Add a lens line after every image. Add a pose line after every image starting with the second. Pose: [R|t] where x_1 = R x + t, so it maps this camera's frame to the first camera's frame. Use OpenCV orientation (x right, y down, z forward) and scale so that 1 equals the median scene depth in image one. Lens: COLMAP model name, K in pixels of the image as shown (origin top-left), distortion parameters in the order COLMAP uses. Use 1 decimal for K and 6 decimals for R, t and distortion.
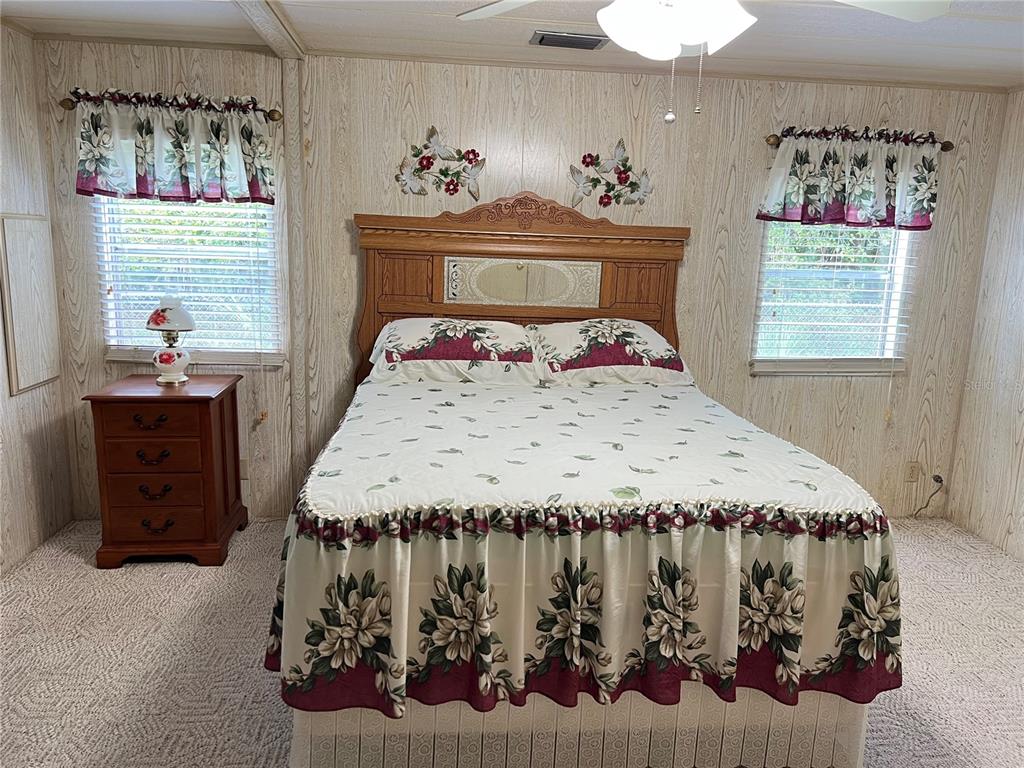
lens RADIAL K [[760.0, 0, 512.0], [0, 760.0, 384.0], [0, 0, 1]] dist [0.009256, 0.002135]
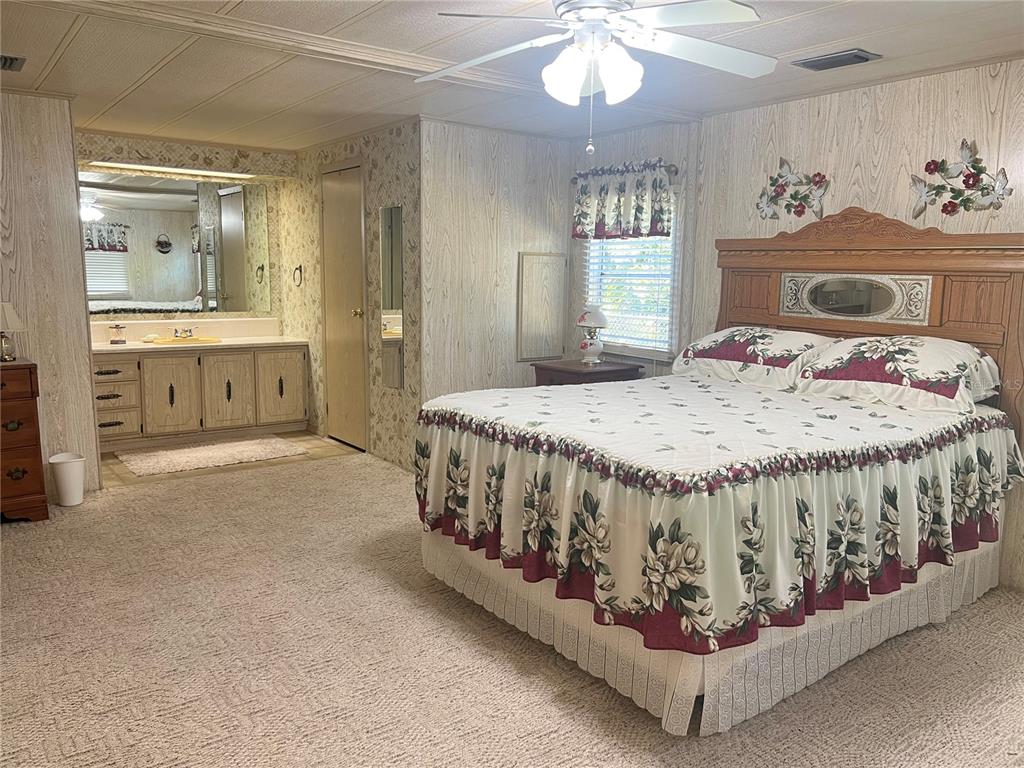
lens RADIAL K [[789.1, 0, 515.6], [0, 789.1, 386.6], [0, 0, 1]] dist [0.053761, -0.069992]
pose [[0.520495, 0.101268, -0.847839, 0.711461], [-0.140930, 0.989513, 0.031672, 0.014207], [0.842154, 0.103000, 0.529308, 0.080155]]
